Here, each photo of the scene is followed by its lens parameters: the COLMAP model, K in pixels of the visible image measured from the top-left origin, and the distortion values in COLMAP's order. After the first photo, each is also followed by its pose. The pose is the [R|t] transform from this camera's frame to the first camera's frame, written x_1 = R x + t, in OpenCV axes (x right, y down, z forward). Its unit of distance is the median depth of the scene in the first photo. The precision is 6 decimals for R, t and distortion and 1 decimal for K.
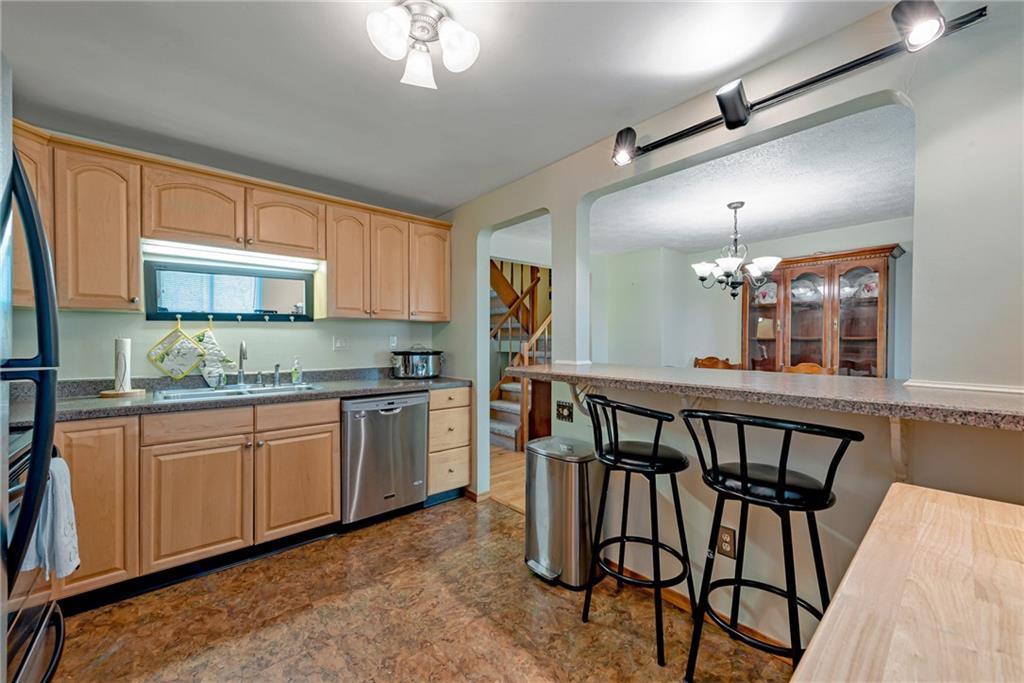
lens RADIAL K [[413.0, 0, 506.3], [0, 413.0, 342.1], [0, 0, 1]] dist [0.015609, -0.001891]
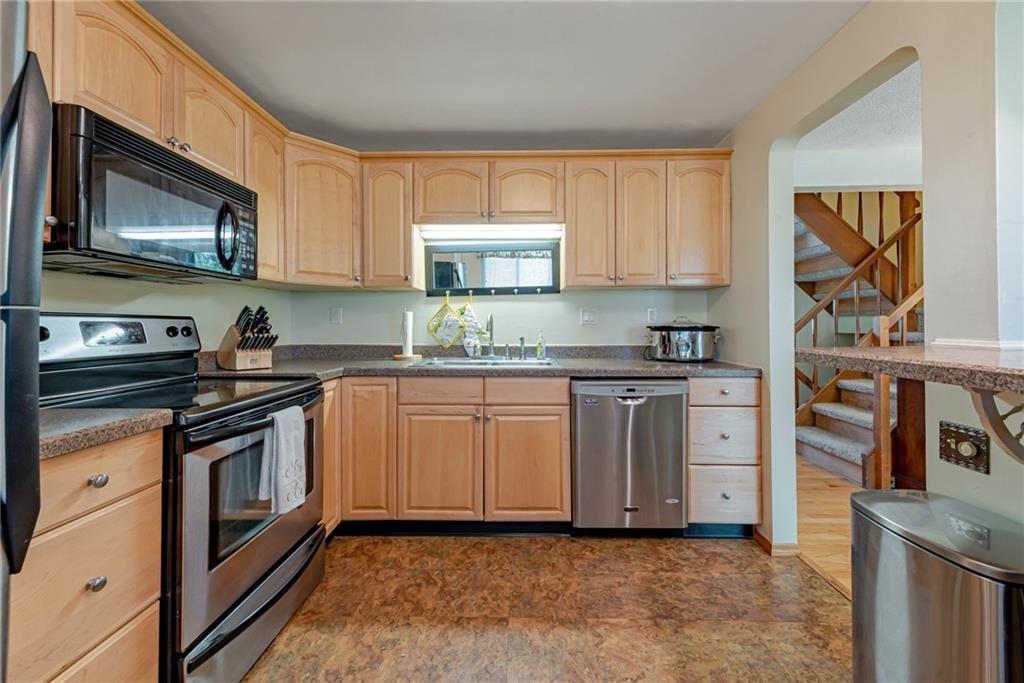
lens RADIAL K [[413.0, 0, 498.6], [0, 413.0, 319.4], [0, 0, 1]] dist [0.015609, -0.001891]
pose [[0.747060, -0.008306, -0.664704, 0.054808], [0.000124, 0.999924, -0.012356, 0.024138], [0.664756, 0.009148, 0.747004, 0.246517]]
